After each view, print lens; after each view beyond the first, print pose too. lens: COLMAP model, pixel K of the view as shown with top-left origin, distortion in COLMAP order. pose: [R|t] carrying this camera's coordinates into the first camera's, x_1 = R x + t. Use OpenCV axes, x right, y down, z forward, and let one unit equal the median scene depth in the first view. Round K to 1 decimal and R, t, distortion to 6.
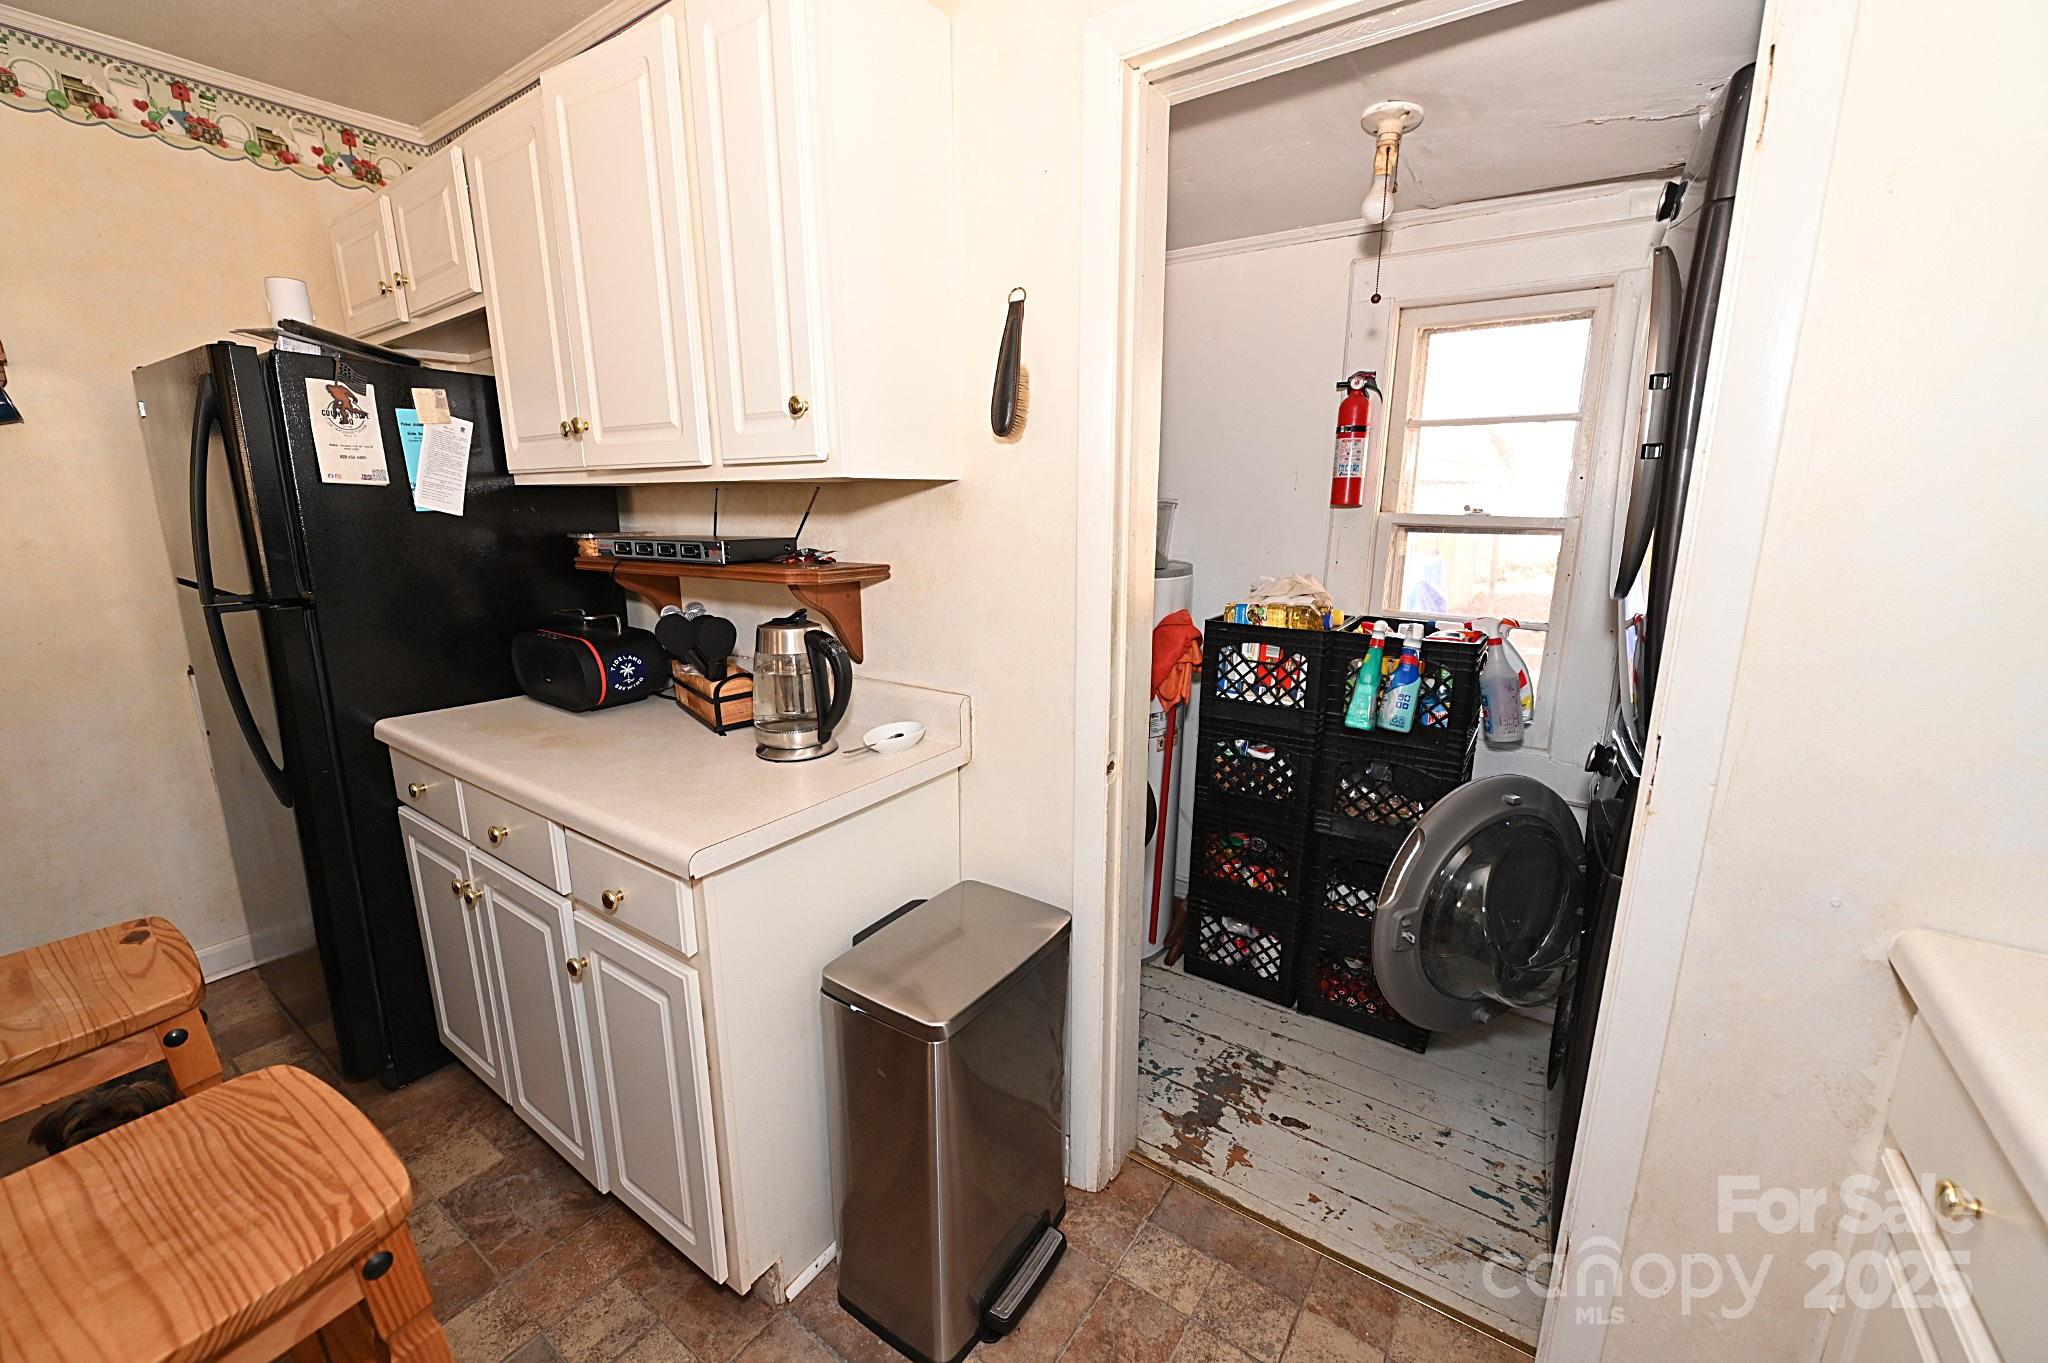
lens RADIAL K [[808.8, 0, 1018.1], [0, 808.8, 683.5], [0, 0, 1]] dist [-0.007280, -0.000986]
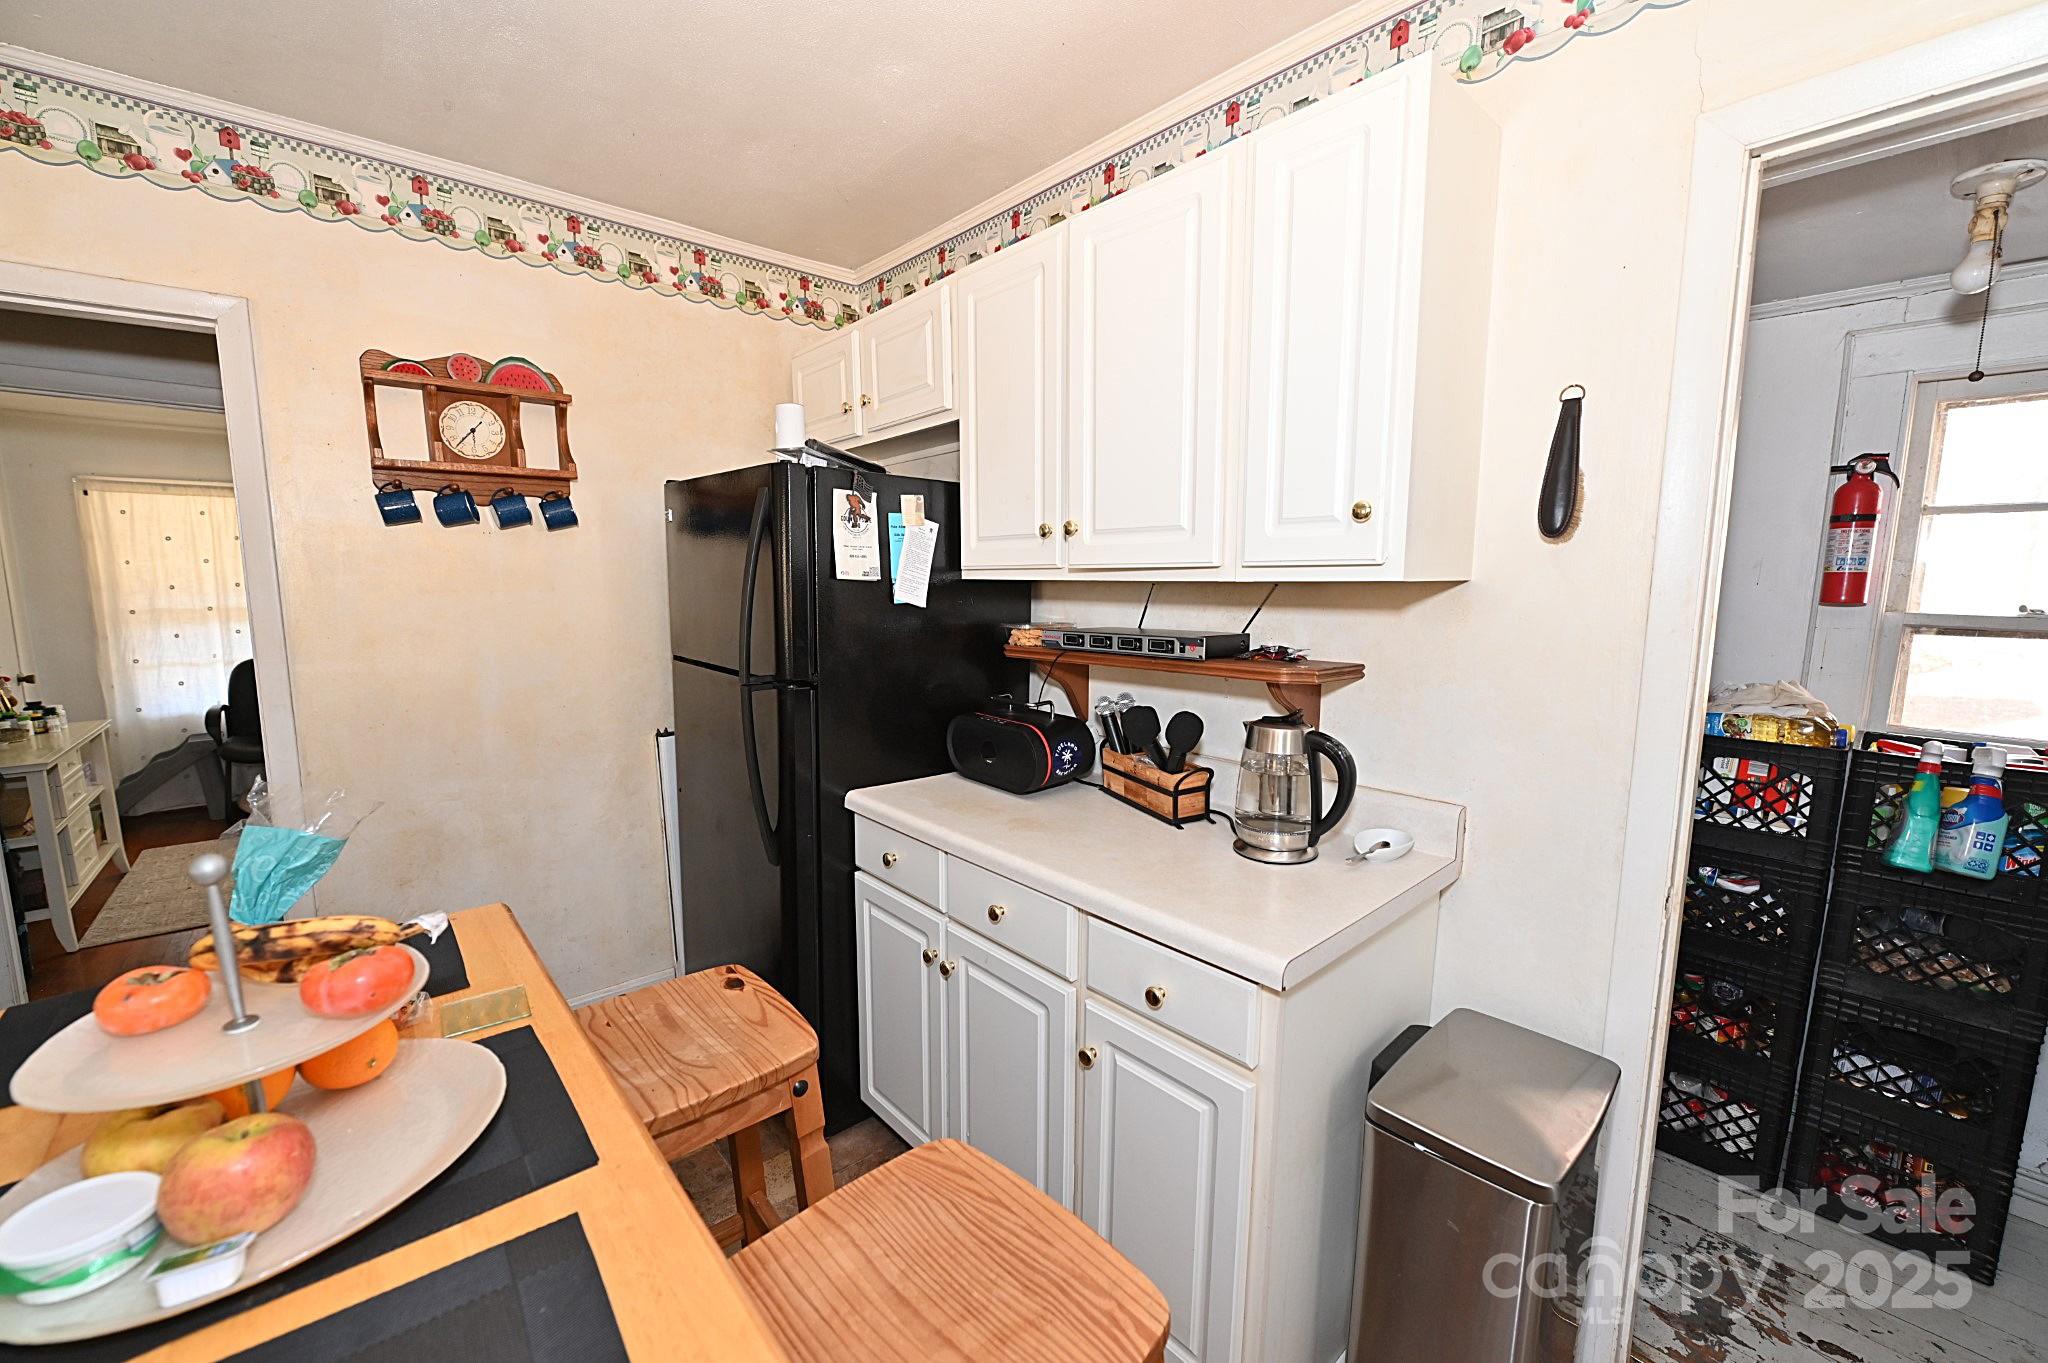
lens RADIAL K [[808.8, 0, 1024.2], [0, 808.8, 690.7], [0, 0, 1]] dist [-0.007280, -0.000986]
pose [[0.973759, 0.033612, -0.225085, -0.290120], [-0.052743, 0.995436, -0.079529, -0.014003], [0.221385, 0.089314, 0.971088, -0.027312]]
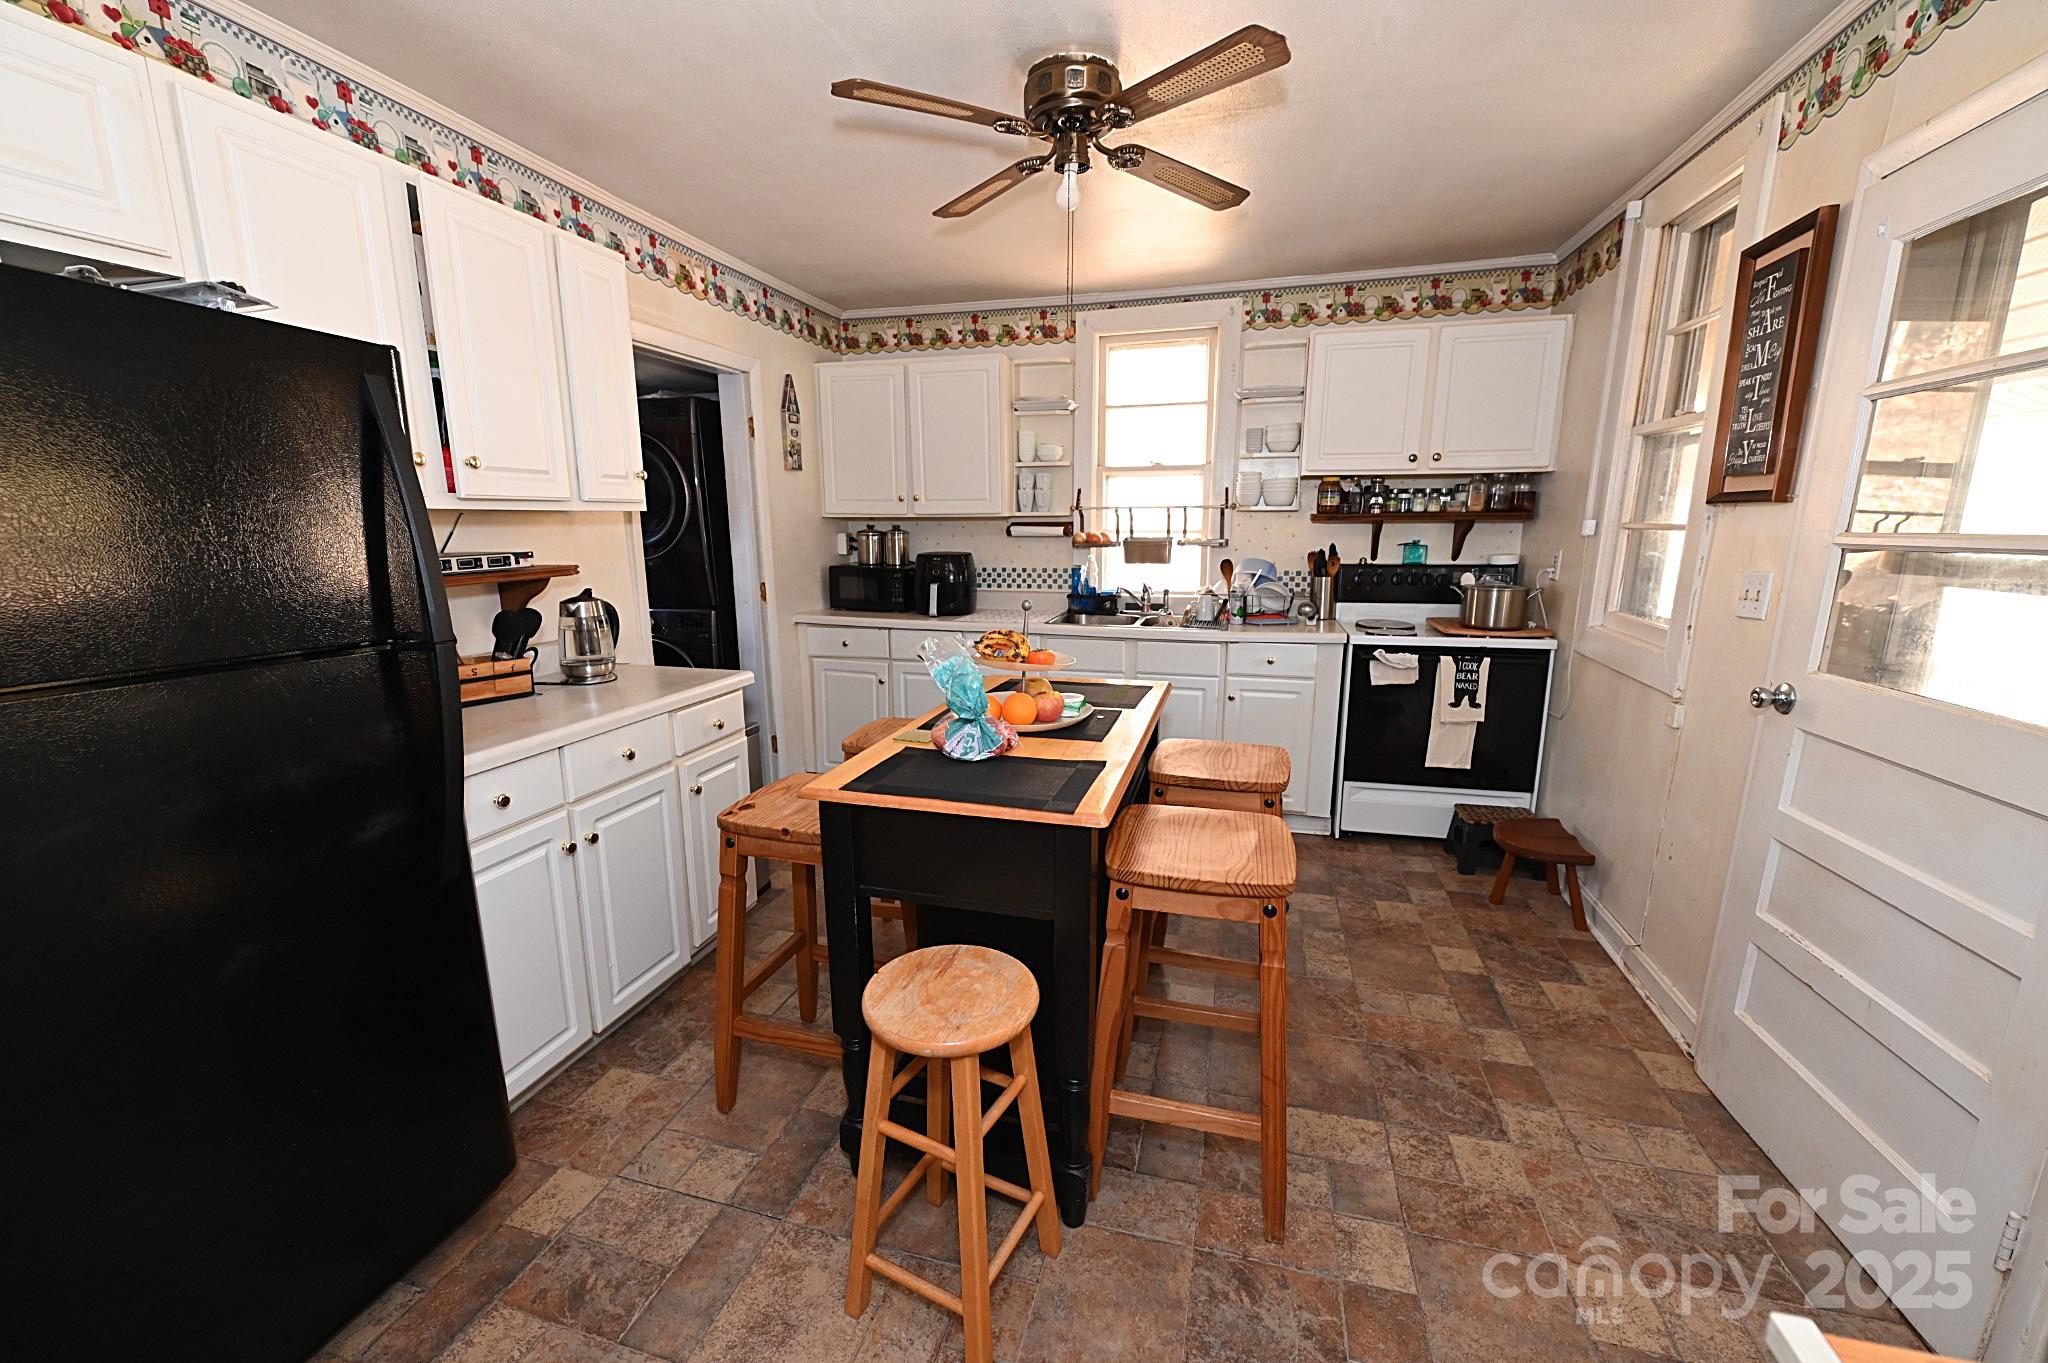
lens RADIAL K [[808.8, 0, 1024.4], [0, 808.8, 688.8], [0, 0, 1]] dist [-0.007280, -0.000986]
pose [[-0.340229, -0.191081, 0.920724, -1.648736], [0.209175, 0.939226, 0.272215, -0.125335], [-0.916783, 0.285208, -0.279582, 0.545845]]
